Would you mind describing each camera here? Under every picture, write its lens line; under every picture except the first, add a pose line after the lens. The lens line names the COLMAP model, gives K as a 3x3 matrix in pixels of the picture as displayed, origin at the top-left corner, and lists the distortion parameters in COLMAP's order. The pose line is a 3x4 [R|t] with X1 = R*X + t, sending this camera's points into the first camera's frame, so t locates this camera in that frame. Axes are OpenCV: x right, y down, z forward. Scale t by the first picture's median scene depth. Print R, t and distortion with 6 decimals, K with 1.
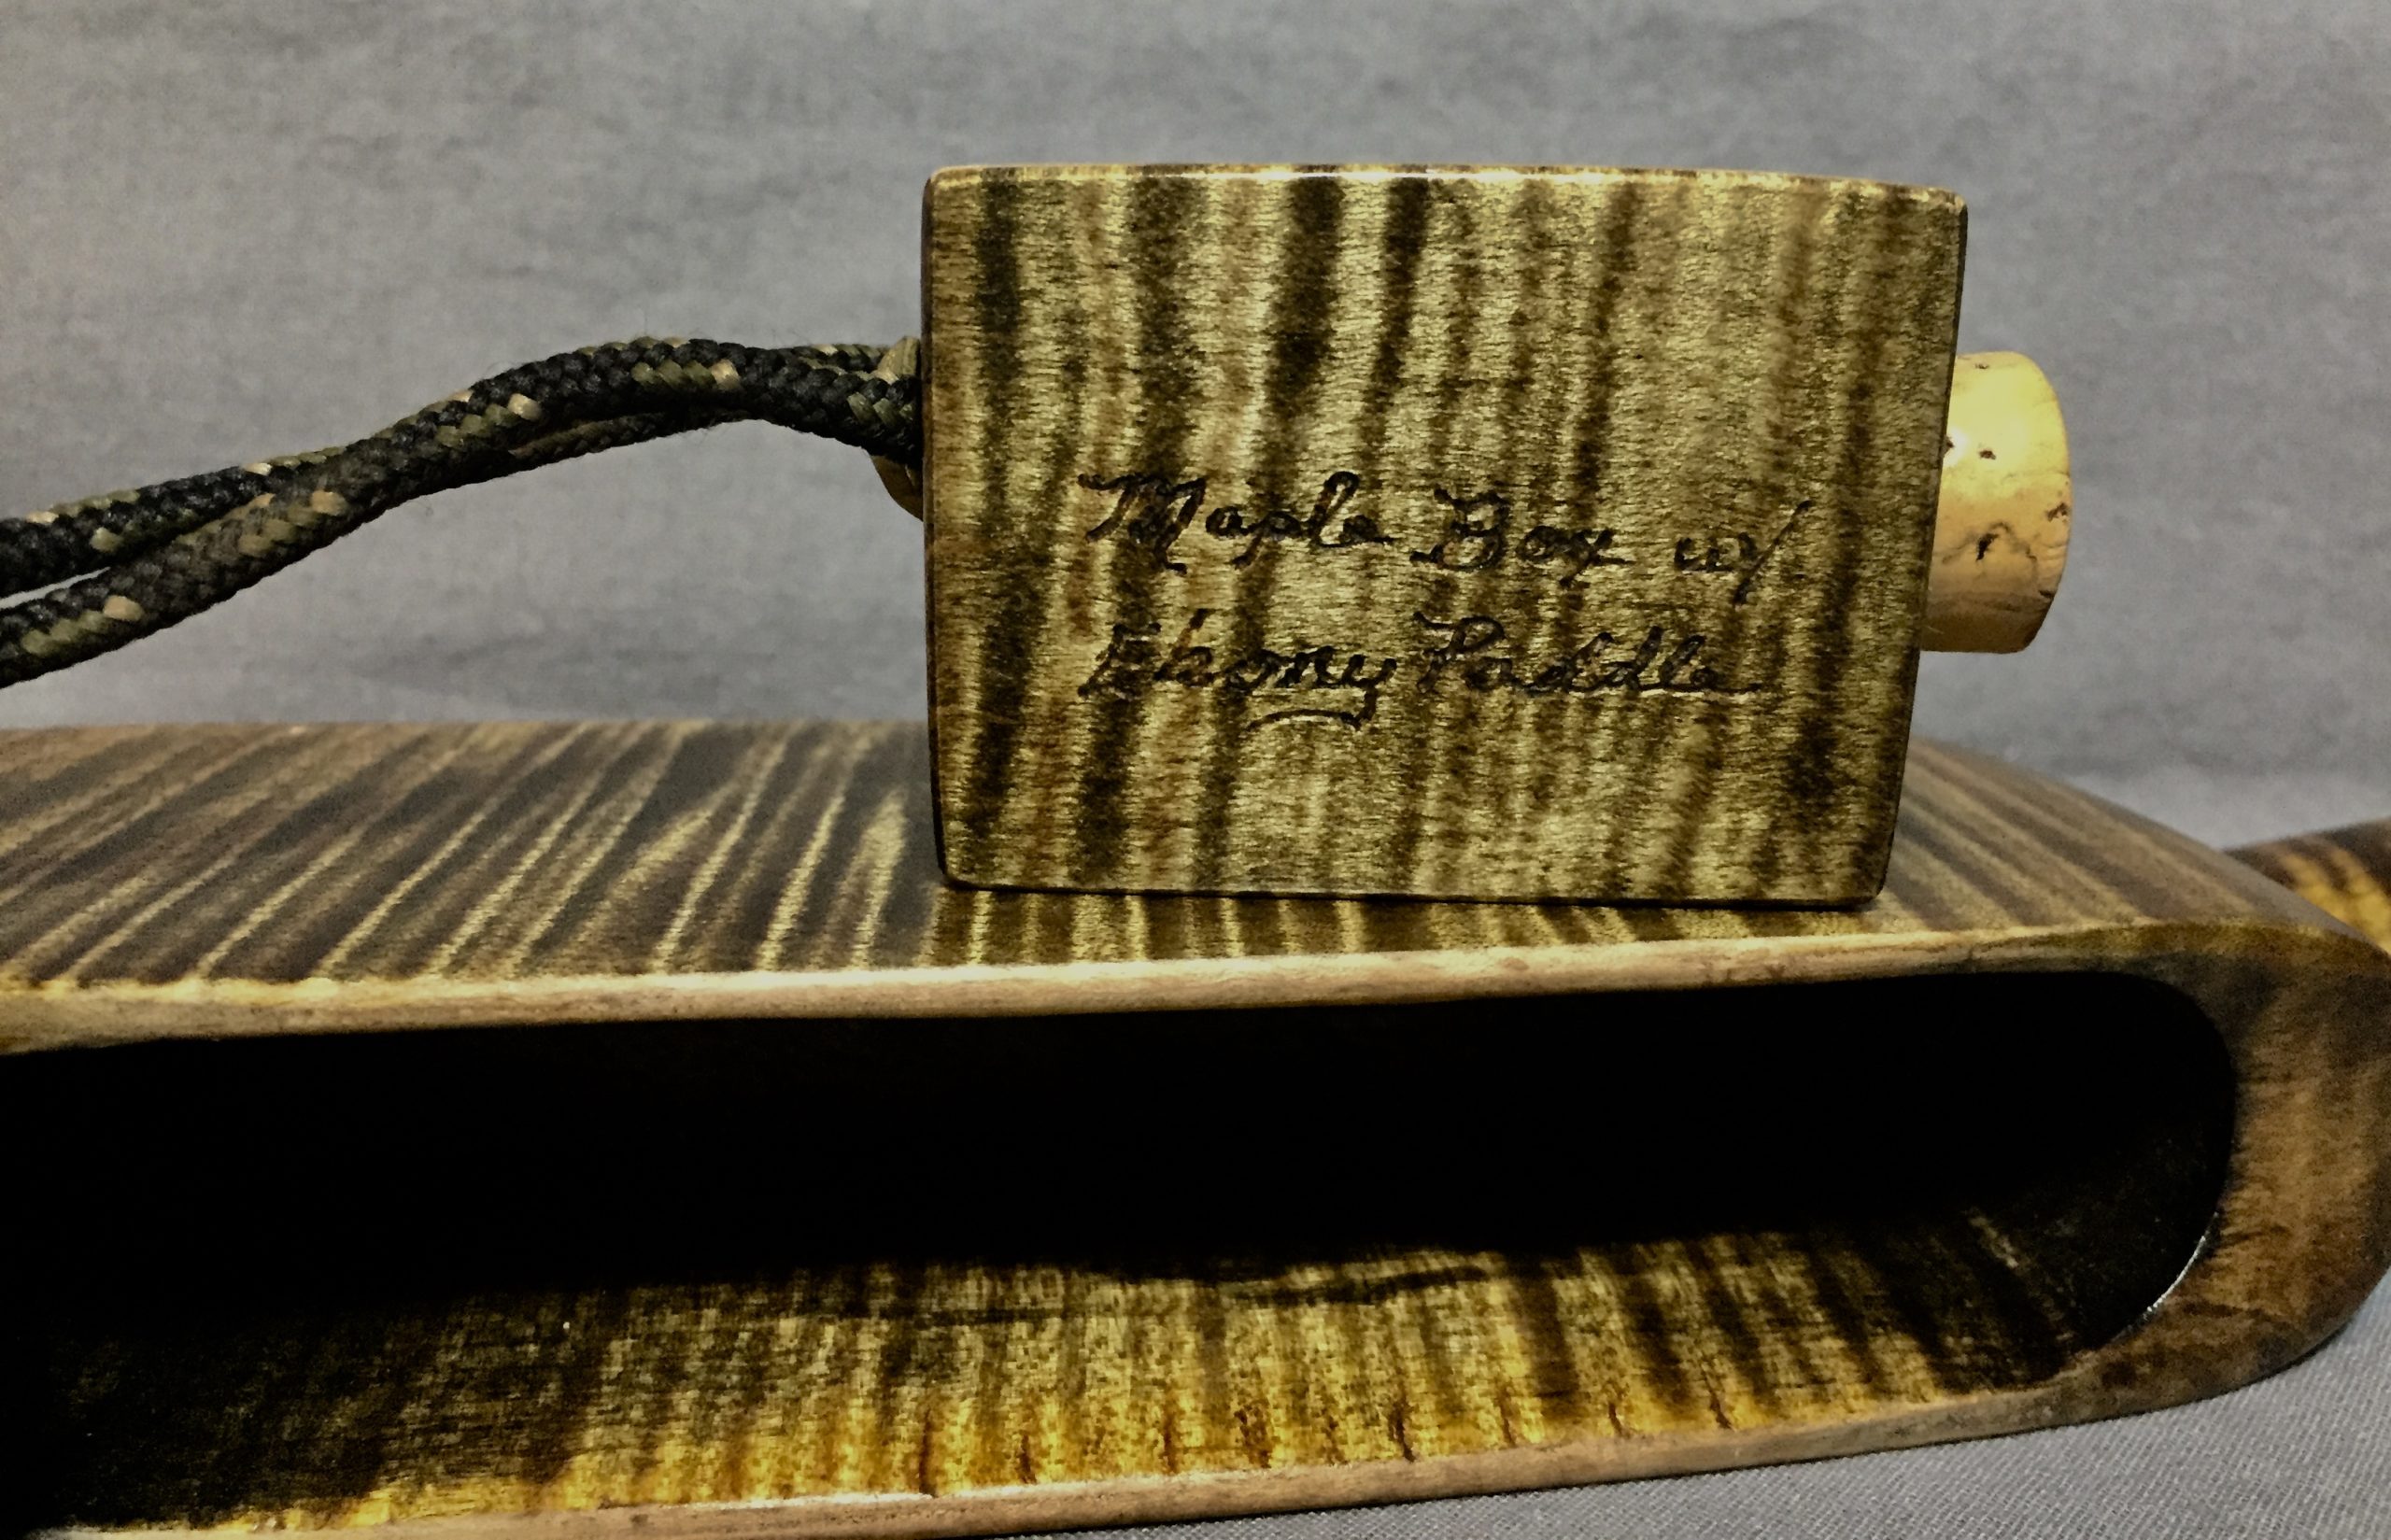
lens RADIAL K [[2022.3, 0, 1195.5], [0, 2022.3, 770.0], [0, 0, 1]] dist [0.069131, -0.159874]
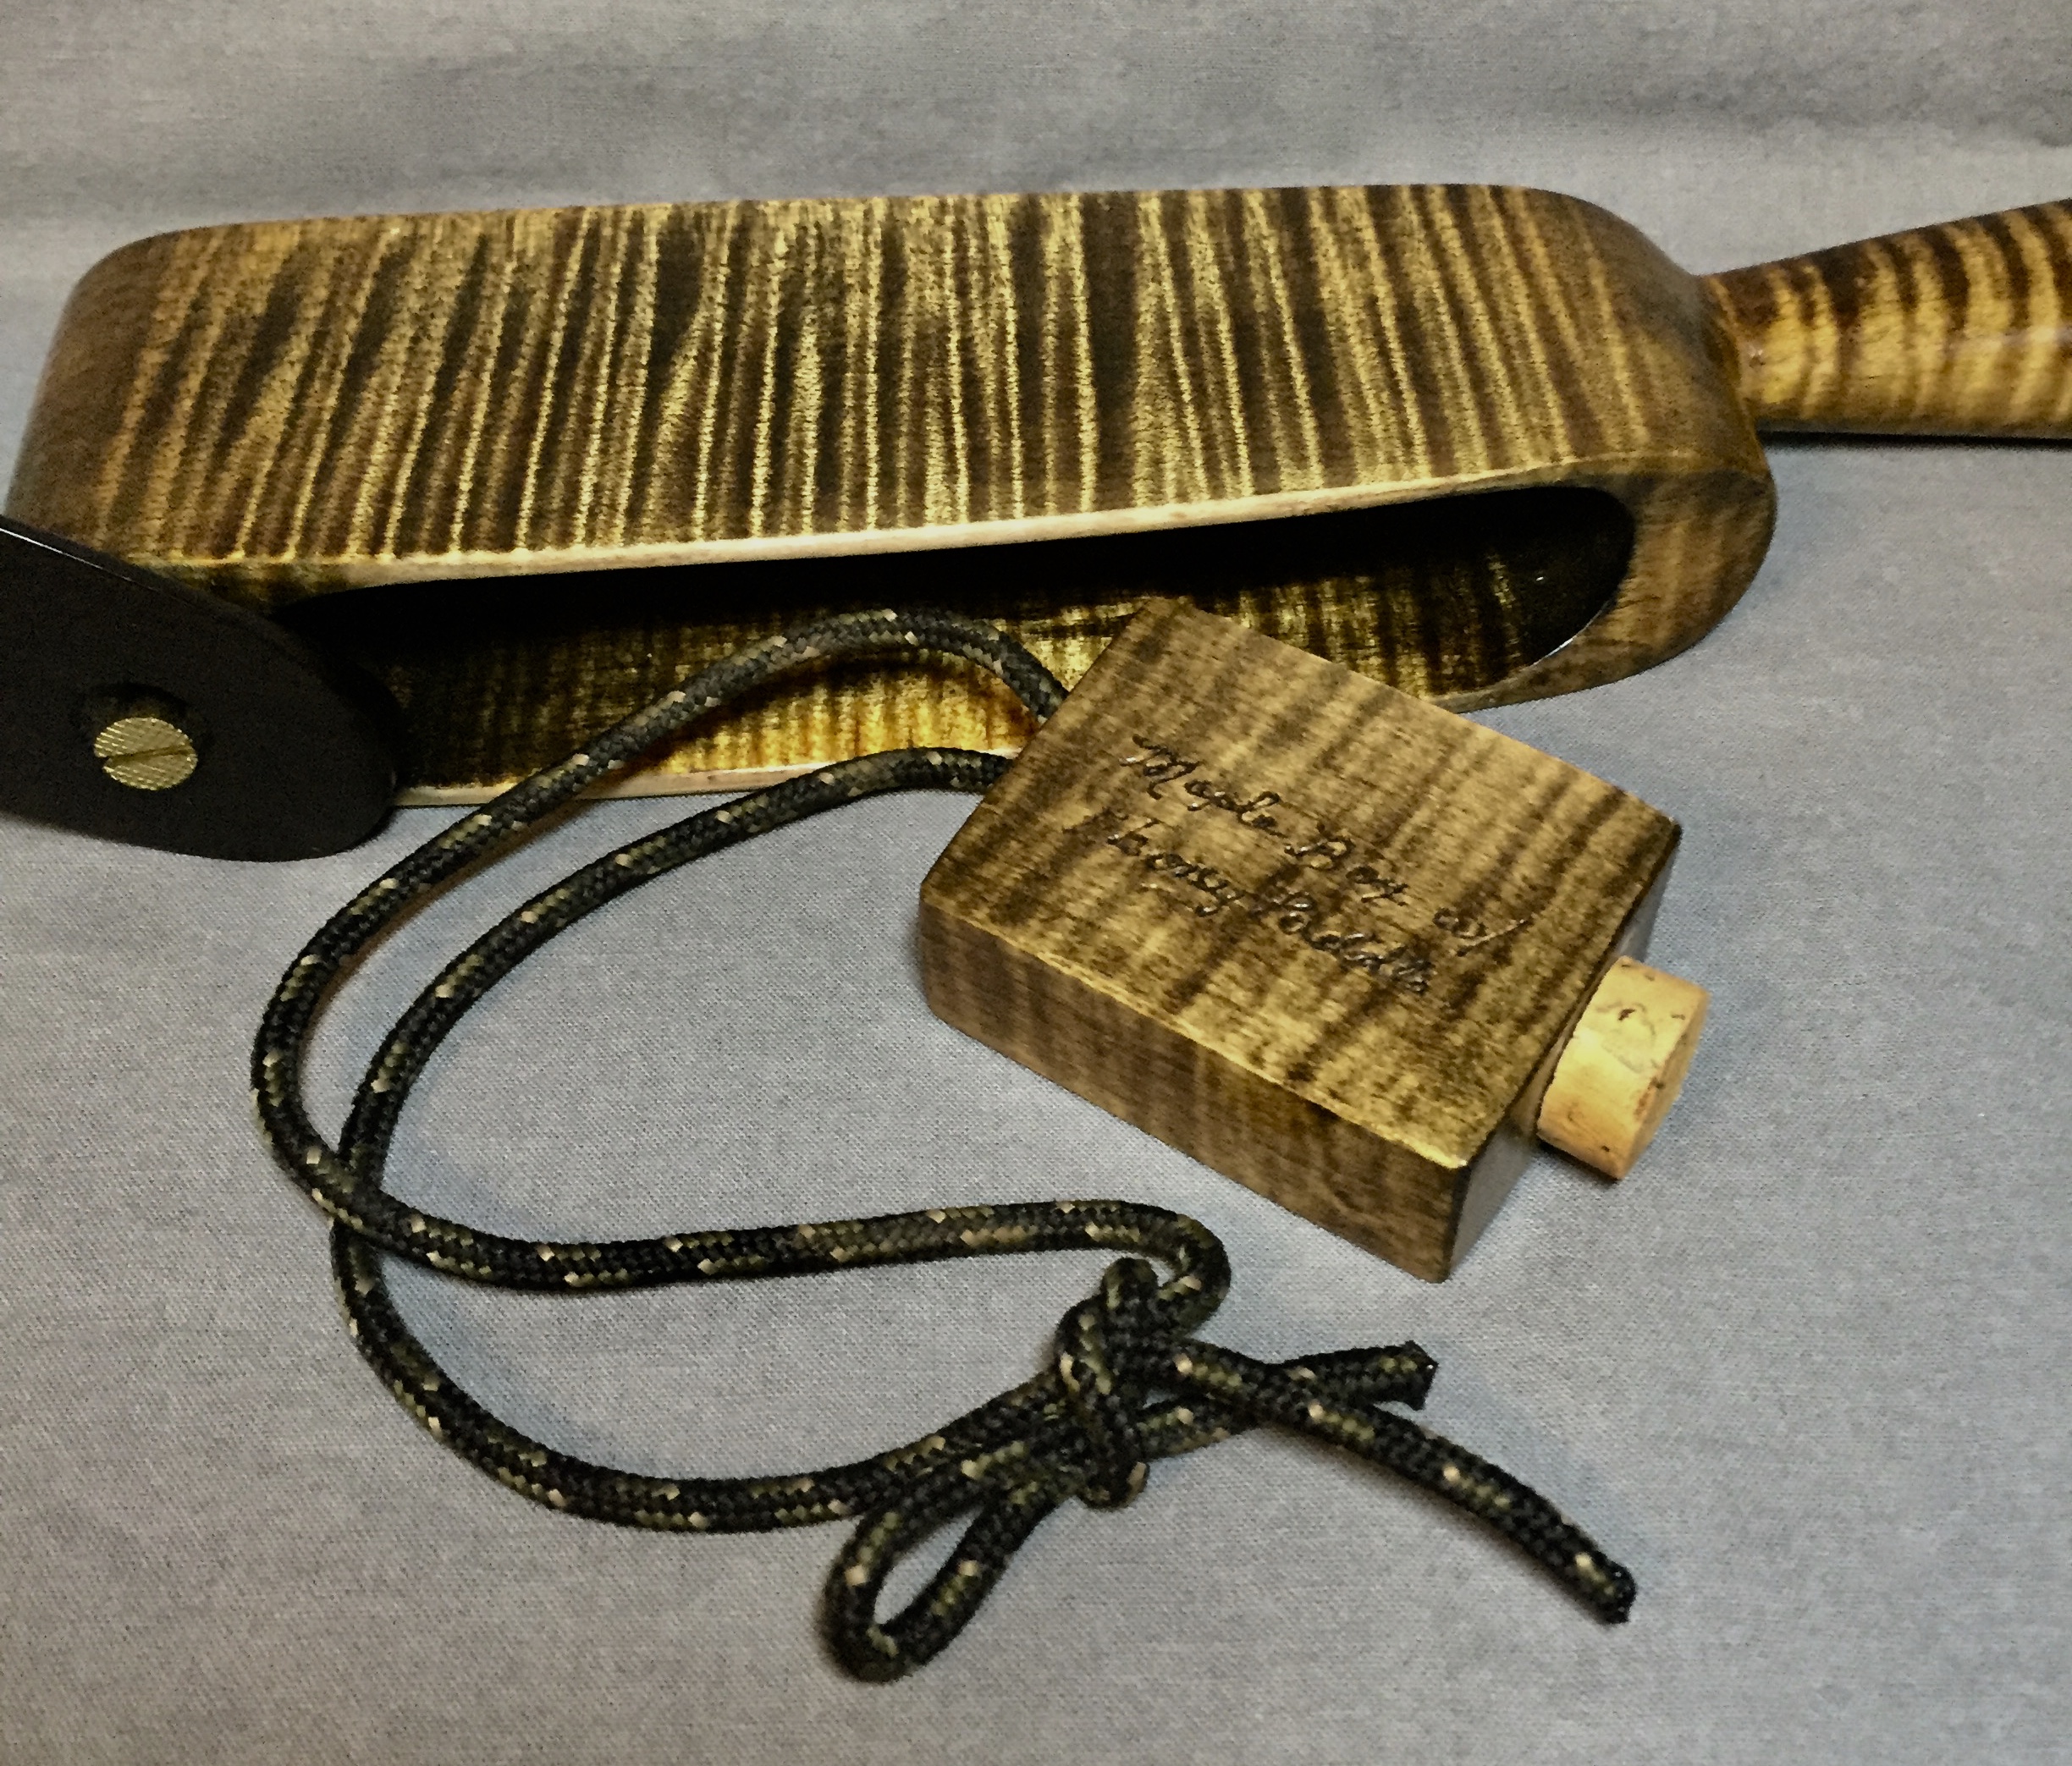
lens RADIAL K [[1904.4, 0, 968.7], [0, 1904.4, 882.7], [0, 0, 1]] dist [0.025750, -0.004270]
pose [[0.998691, 0.007626, -0.050575, 0.058292], [0.021943, 0.829316, 0.558348, -0.527465], [0.046200, -0.558727, 0.828064, -0.512440]]
